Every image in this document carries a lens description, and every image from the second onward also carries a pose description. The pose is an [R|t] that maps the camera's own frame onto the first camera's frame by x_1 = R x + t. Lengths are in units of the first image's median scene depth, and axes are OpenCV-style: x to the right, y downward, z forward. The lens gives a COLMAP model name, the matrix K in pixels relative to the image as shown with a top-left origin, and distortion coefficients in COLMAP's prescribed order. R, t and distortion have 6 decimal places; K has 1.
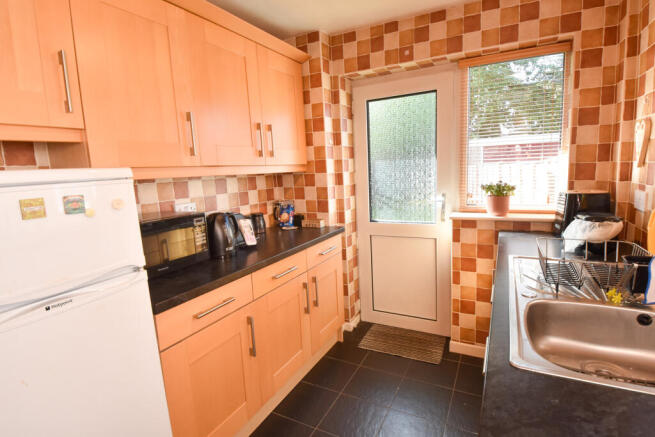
lens RADIAL K [[323.4, 0, 327.5], [0, 323.4, 218.5], [0, 0, 1]] dist [-0.036635, -0.001313]
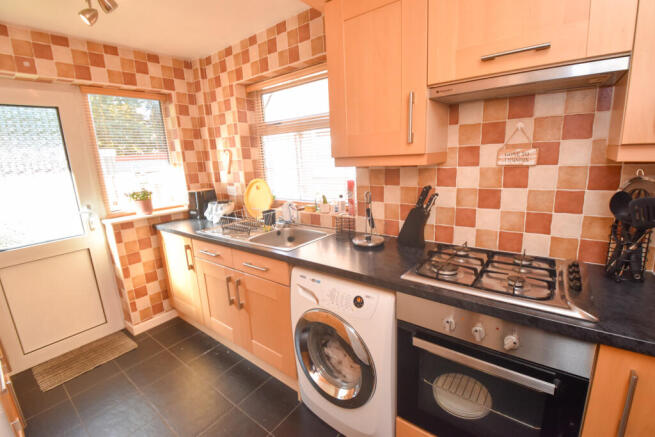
lens RADIAL K [[287.8, 0, 327.5], [0, 287.8, 218.5], [0, 0, 1]] dist [-0.039381, 0.000063]
pose [[0.168719, -0.164883, 0.971775, -0.474452], [0.188433, 0.973121, 0.132396, -0.007986], [-0.967485, 0.160777, 0.195254, 0.049256]]
